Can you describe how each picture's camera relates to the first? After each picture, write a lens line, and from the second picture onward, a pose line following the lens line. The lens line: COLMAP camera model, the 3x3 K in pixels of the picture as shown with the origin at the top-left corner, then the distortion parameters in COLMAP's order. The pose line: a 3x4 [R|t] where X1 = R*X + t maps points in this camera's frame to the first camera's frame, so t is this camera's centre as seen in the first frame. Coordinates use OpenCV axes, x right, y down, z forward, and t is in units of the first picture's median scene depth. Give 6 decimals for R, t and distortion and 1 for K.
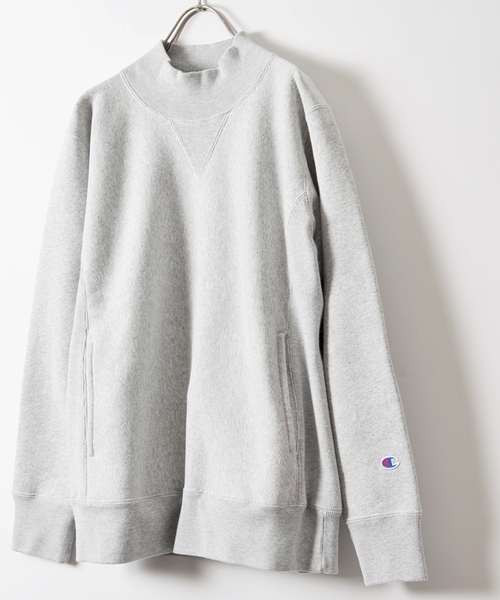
lens RADIAL K [[945.9, 0, 207.3], [0, 945.9, 335.0], [0, 0, 1]] dist [-0.057334, -0.041887]
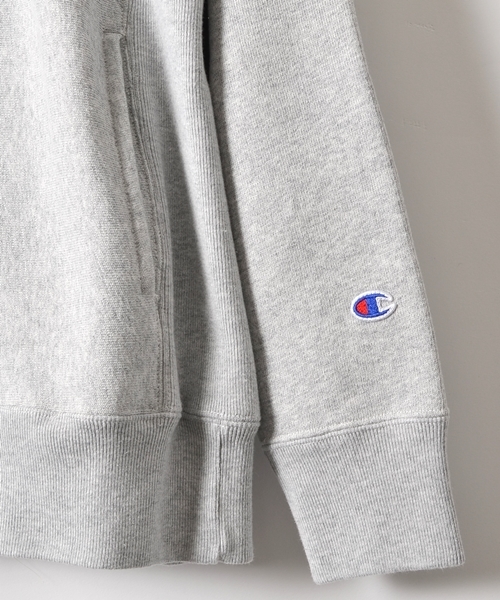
lens RADIAL K [[945.9, 0, 207.3], [0, 945.9, 335.0], [0, 0, 1]] dist [-0.057334, -0.041887]
pose [[0.967478, -0.026076, 0.251608, 0.007076], [0.011239, 0.998122, 0.060224, 0.118240], [-0.252706, -0.055437, 0.965954, 0.576621]]
